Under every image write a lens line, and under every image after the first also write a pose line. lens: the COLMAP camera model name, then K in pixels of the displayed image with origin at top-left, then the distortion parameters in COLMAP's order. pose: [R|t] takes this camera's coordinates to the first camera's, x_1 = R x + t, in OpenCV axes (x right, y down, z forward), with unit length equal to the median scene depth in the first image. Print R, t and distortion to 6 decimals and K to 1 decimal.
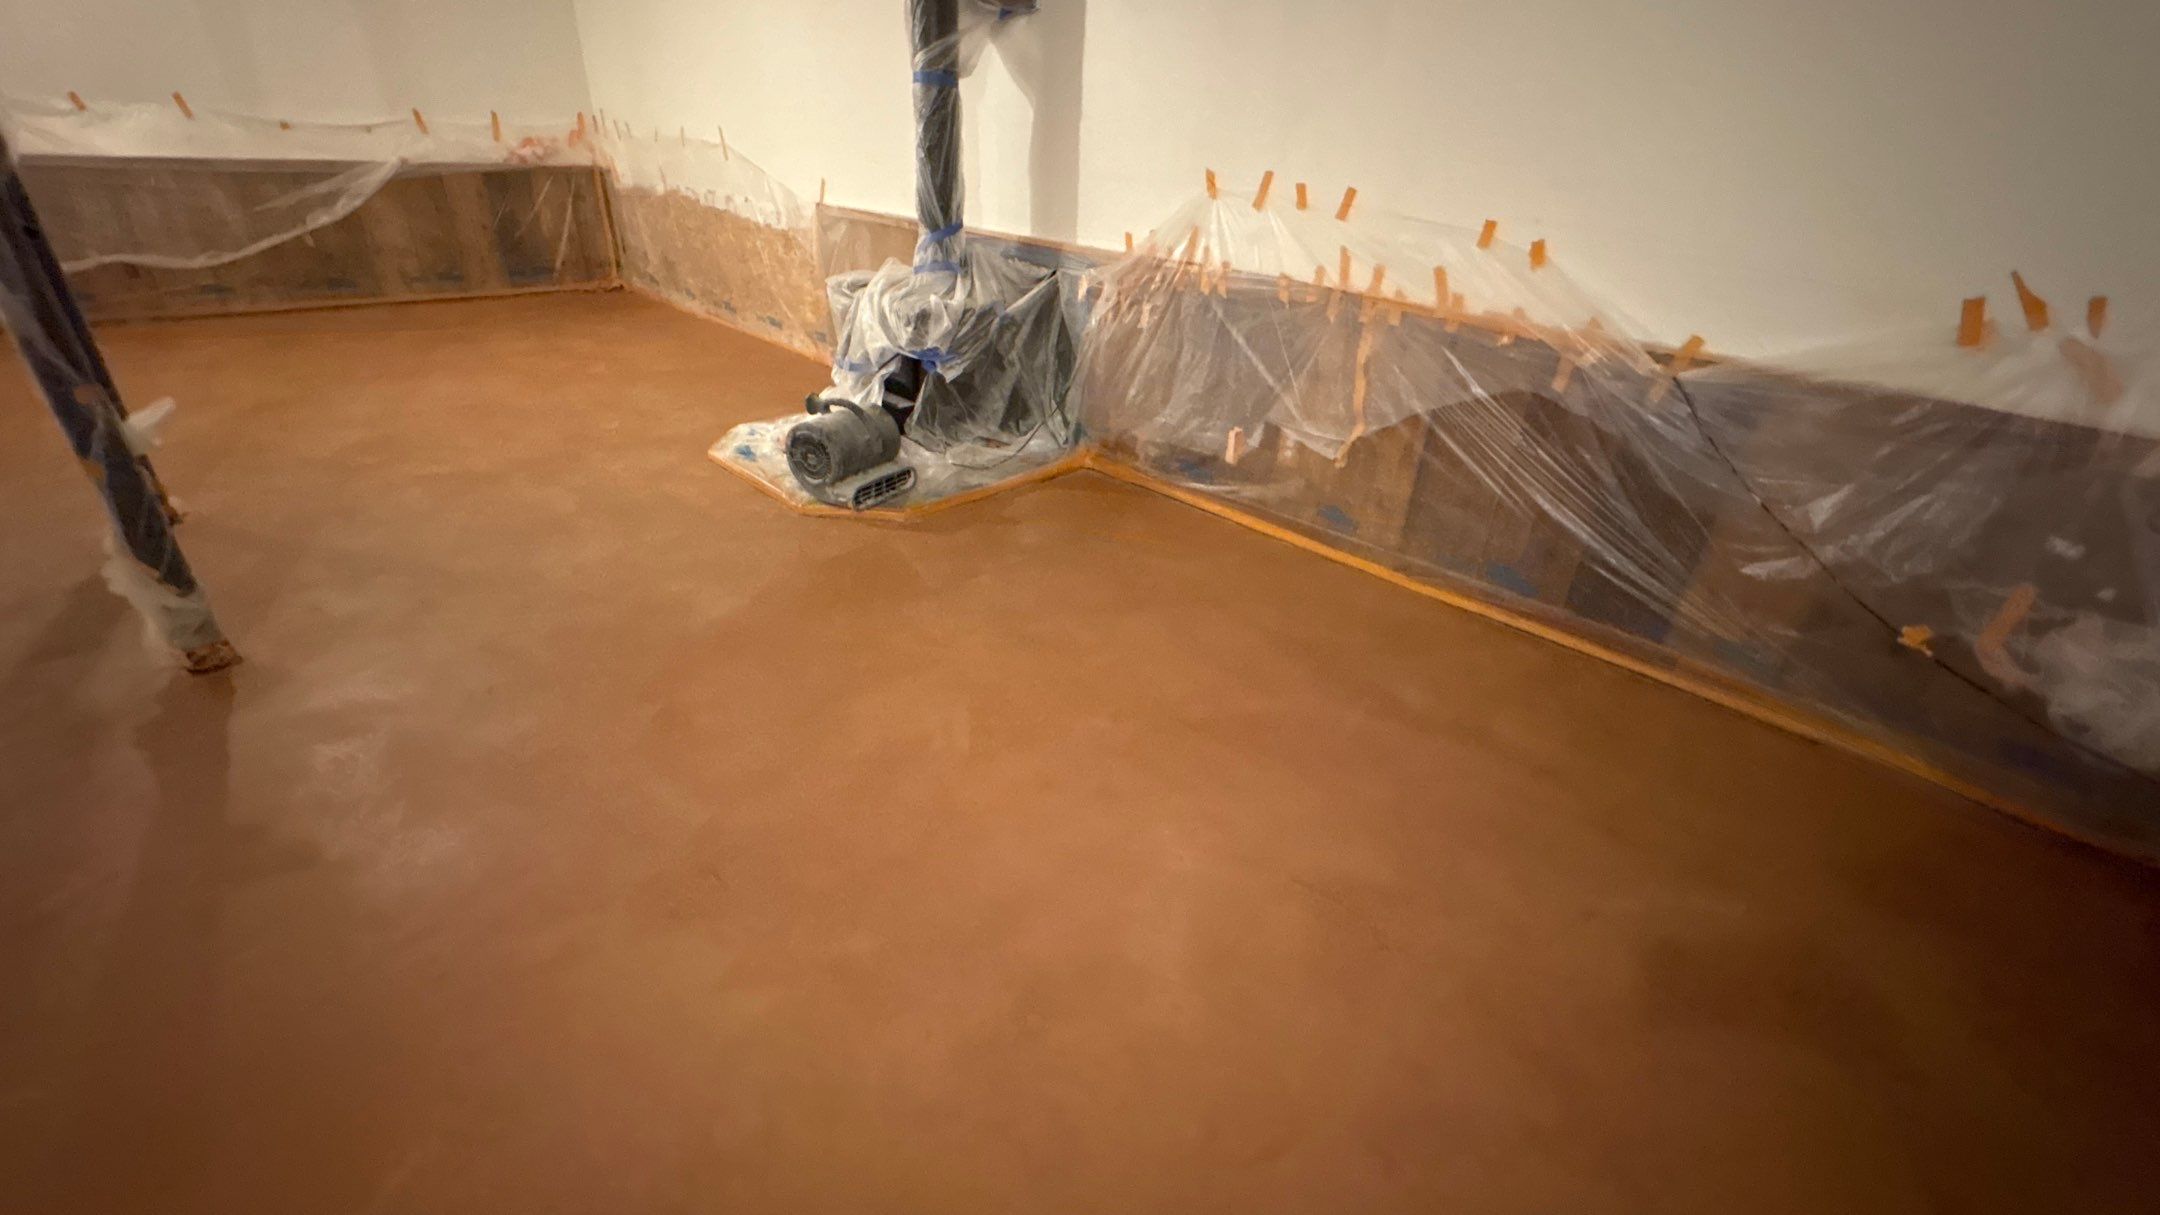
lens RADIAL K [[857.8, 0, 1075.9], [0, 857.8, 601.8], [0, 0, 1]] dist [-0.000719, -0.000495]
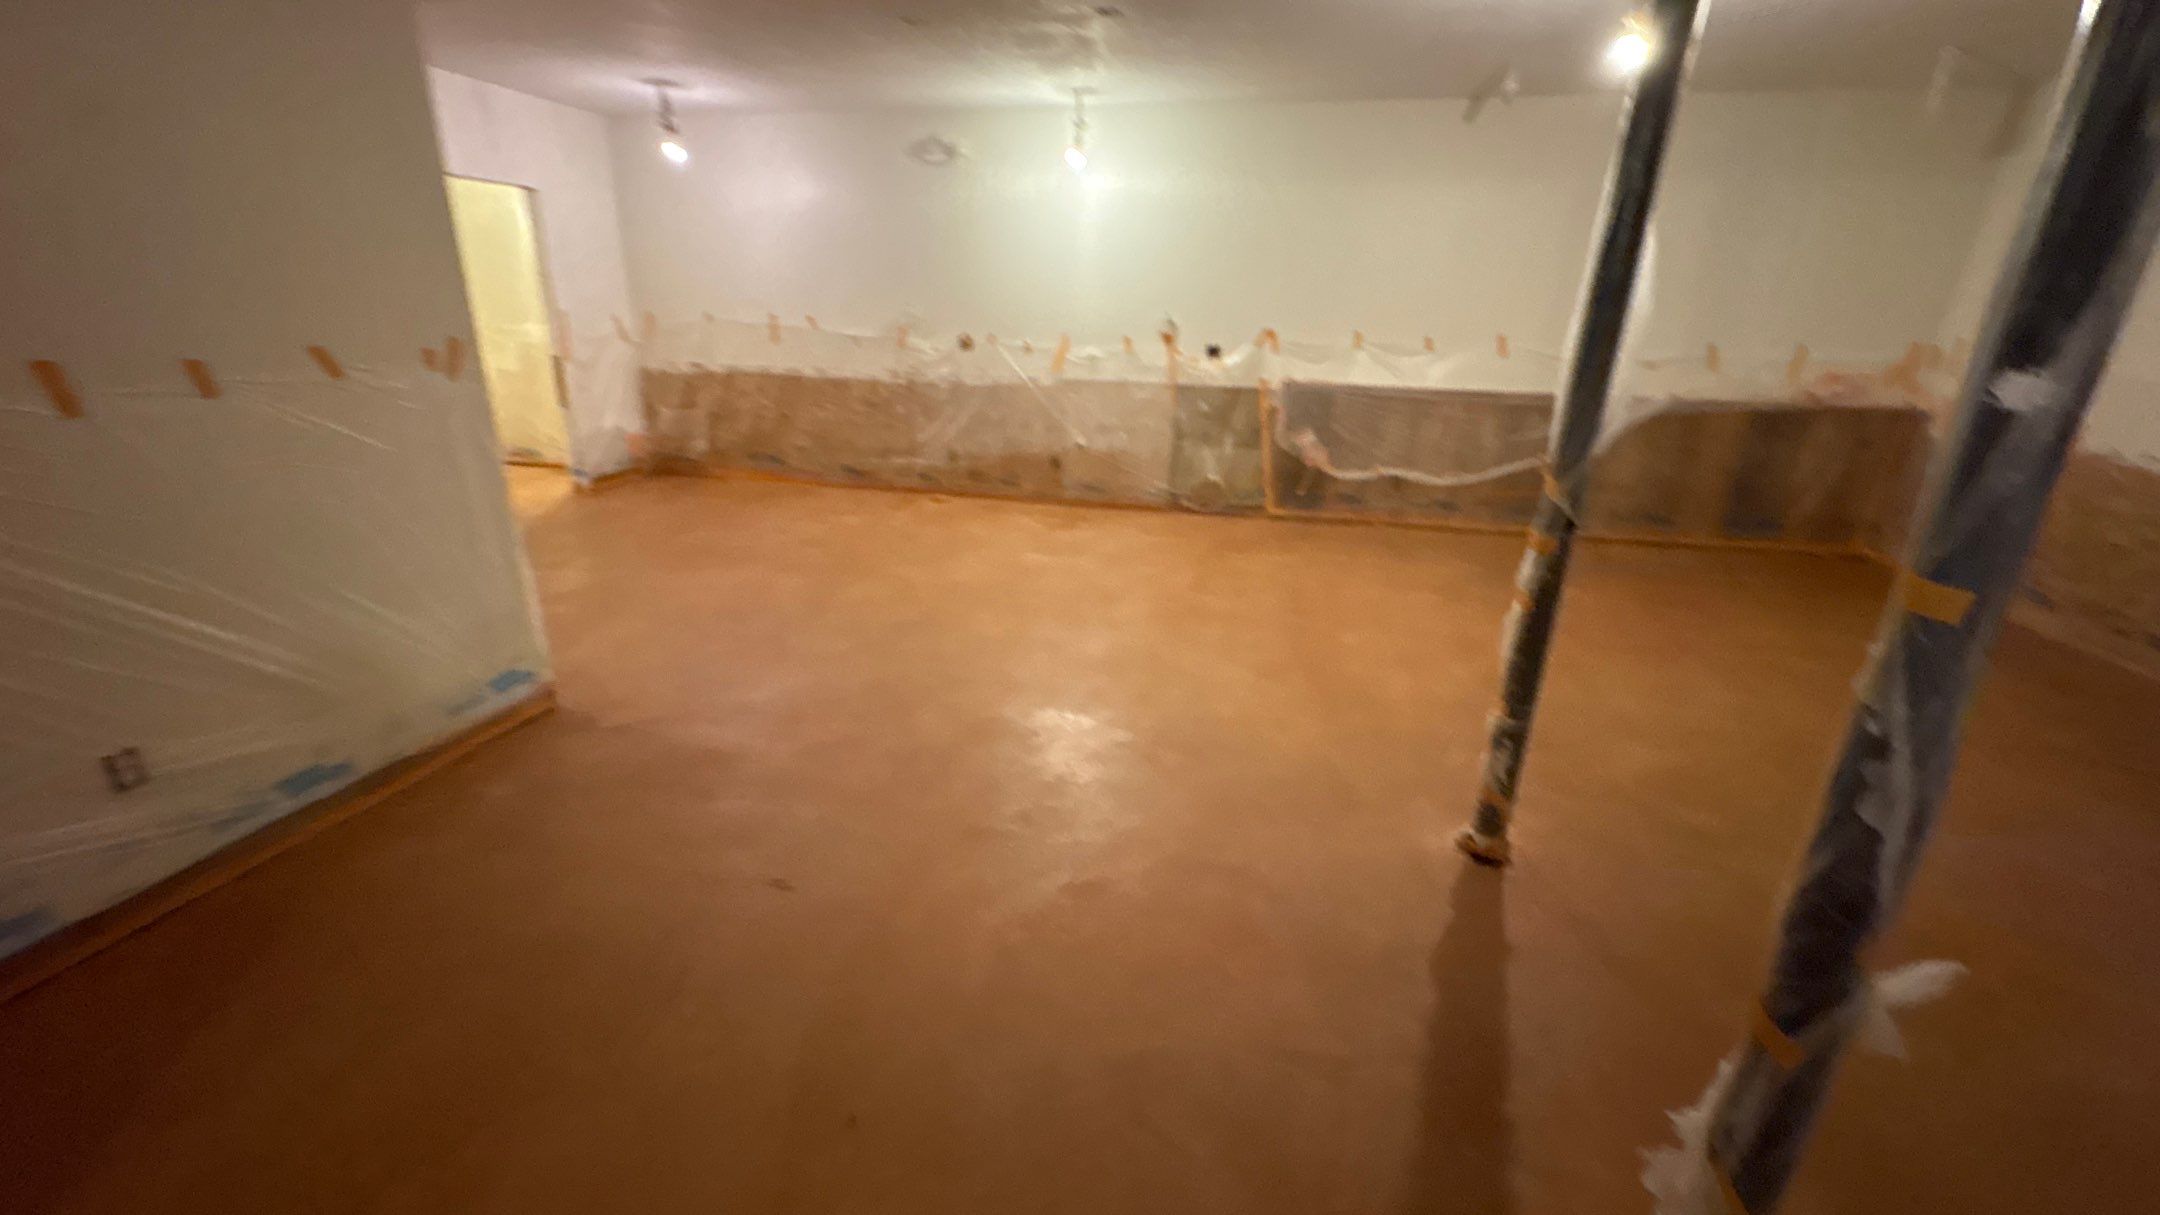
lens RADIAL K [[857.8, 0, 1082.5], [0, 857.8, 603.9], [0, 0, 1]] dist [-0.000719, -0.000495]
pose [[0.532686, 0.237655, -0.812260, -0.371610], [-0.397265, 0.917669, 0.007967, -0.088941], [0.747279, 0.318438, 0.583242, 0.098184]]
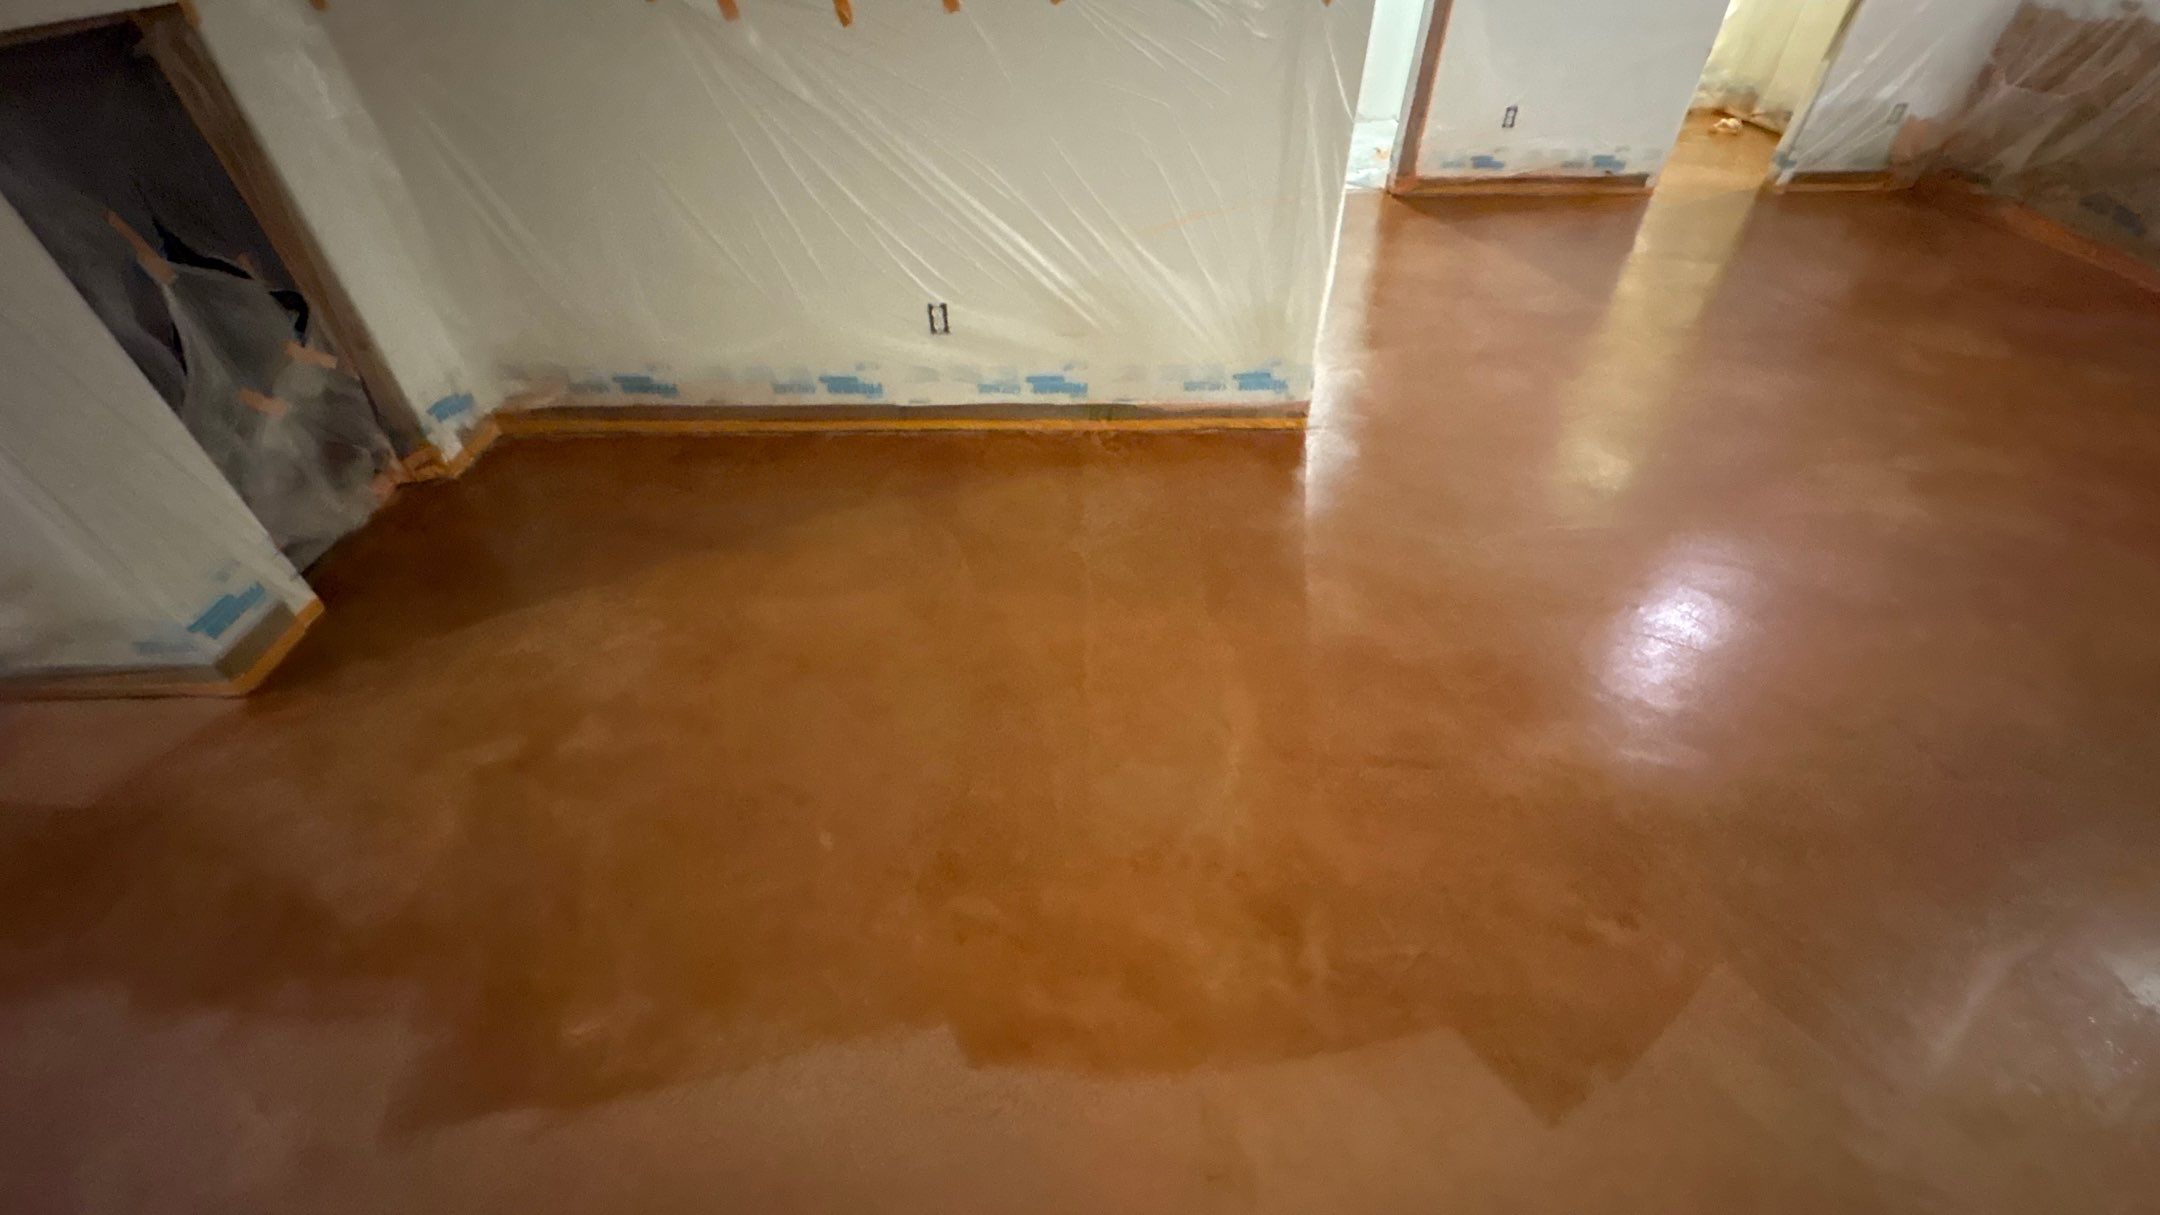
lens RADIAL K [[857.8, 0, 1083.7], [0, 857.8, 605.8], [0, 0, 1]] dist [-0.000719, -0.000495]
pose [[-0.712497, 0.423429, -0.559514, -0.578914], [-0.359722, 0.464215, 0.809385, -0.202486], [0.602452, 0.777954, -0.178435, 0.285241]]
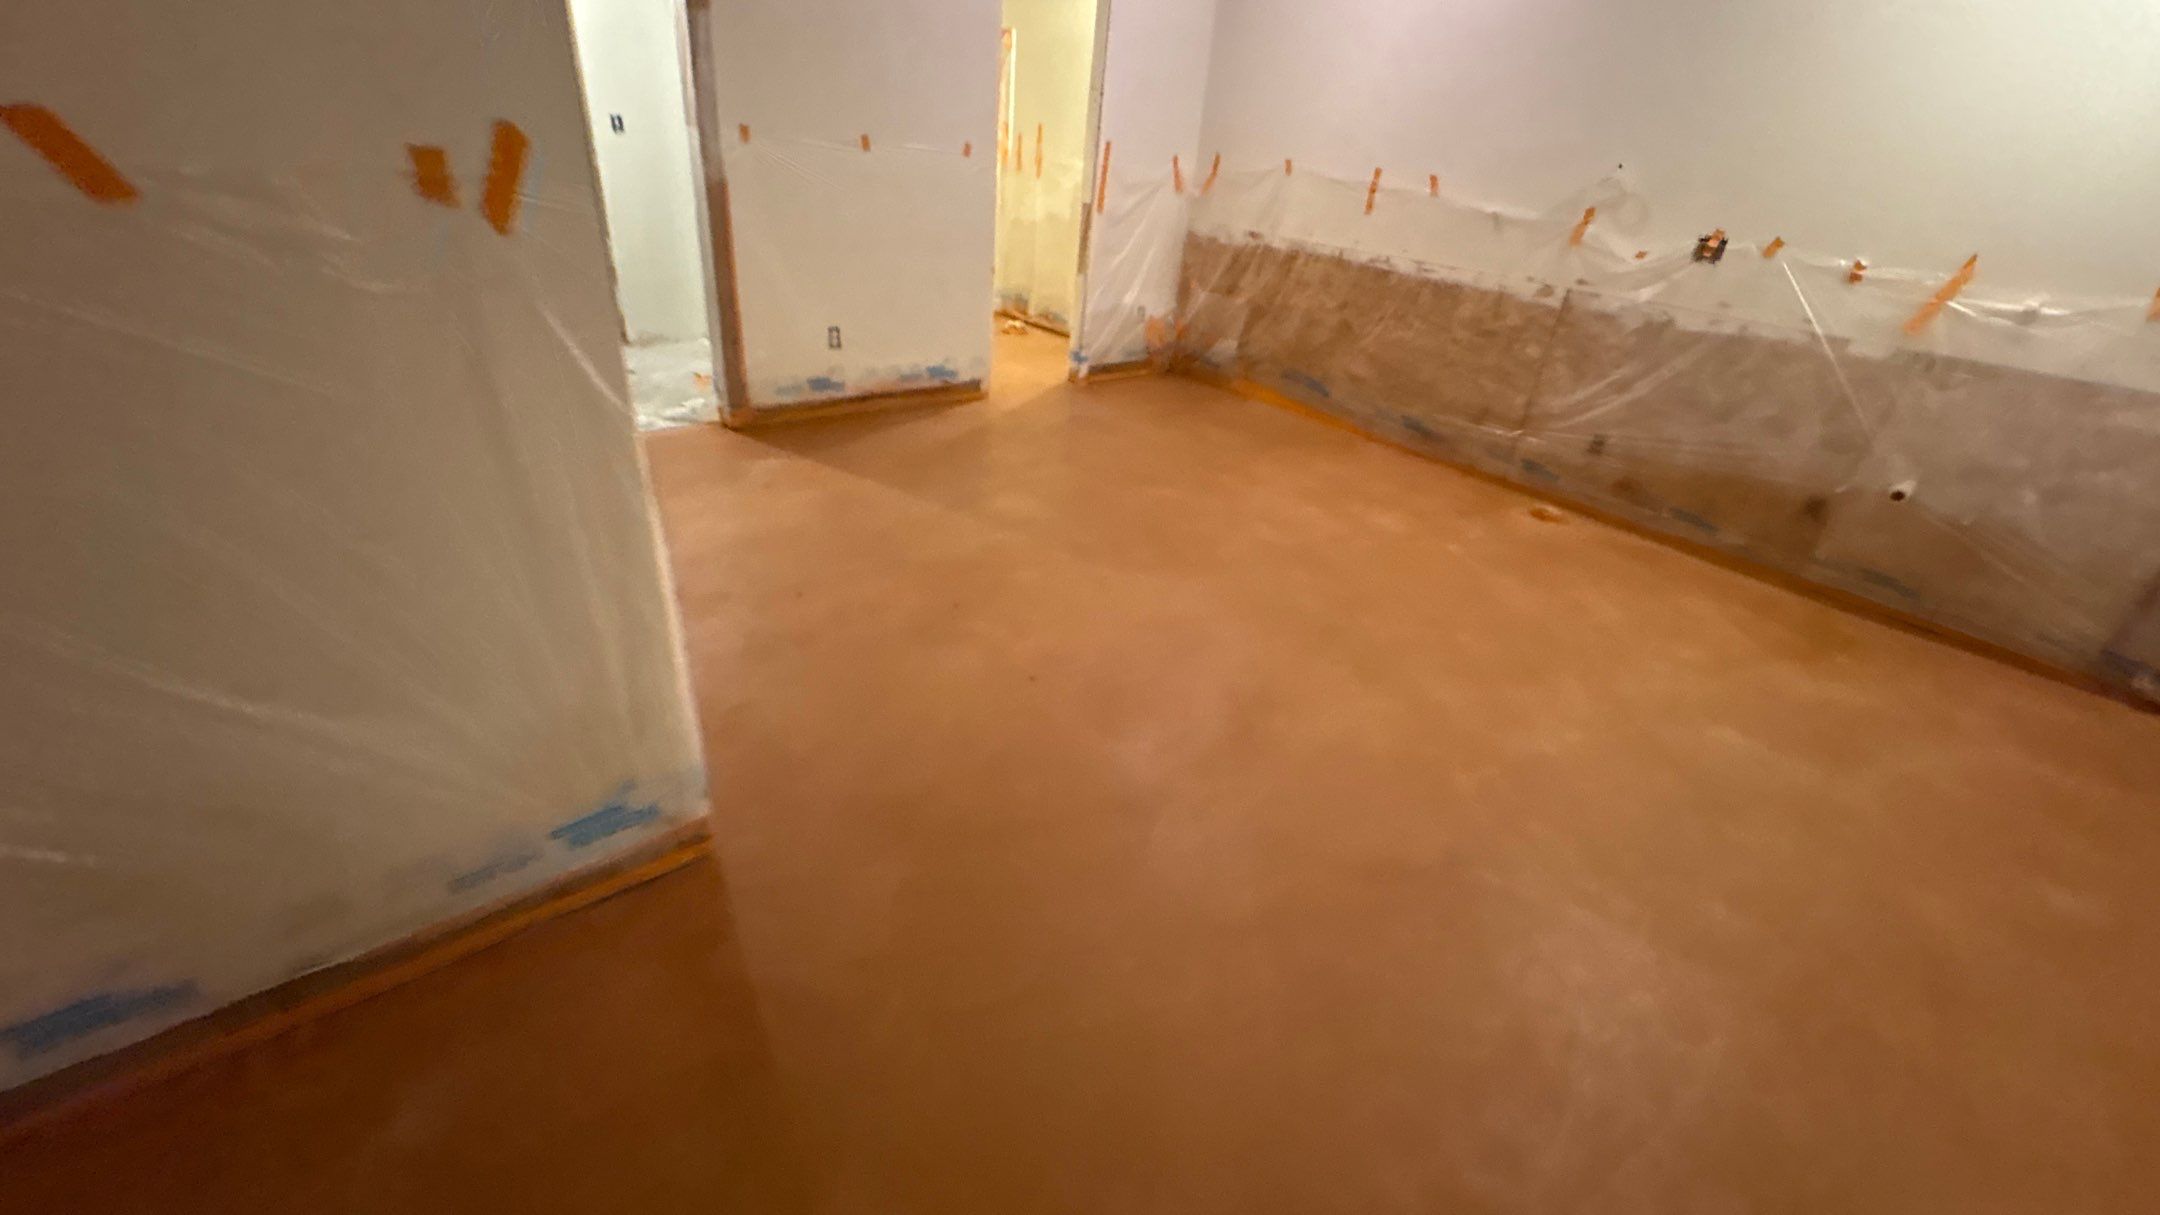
lens RADIAL K [[857.8, 0, 1085.6], [0, 857.8, 601.4], [0, 0, 1]] dist [-0.000719, -0.000495]
pose [[-0.090951, 0.421021, -0.902480, -0.771699], [-0.549824, 0.734362, 0.398002, -0.152452], [0.830314, 0.532404, 0.164696, 0.203817]]
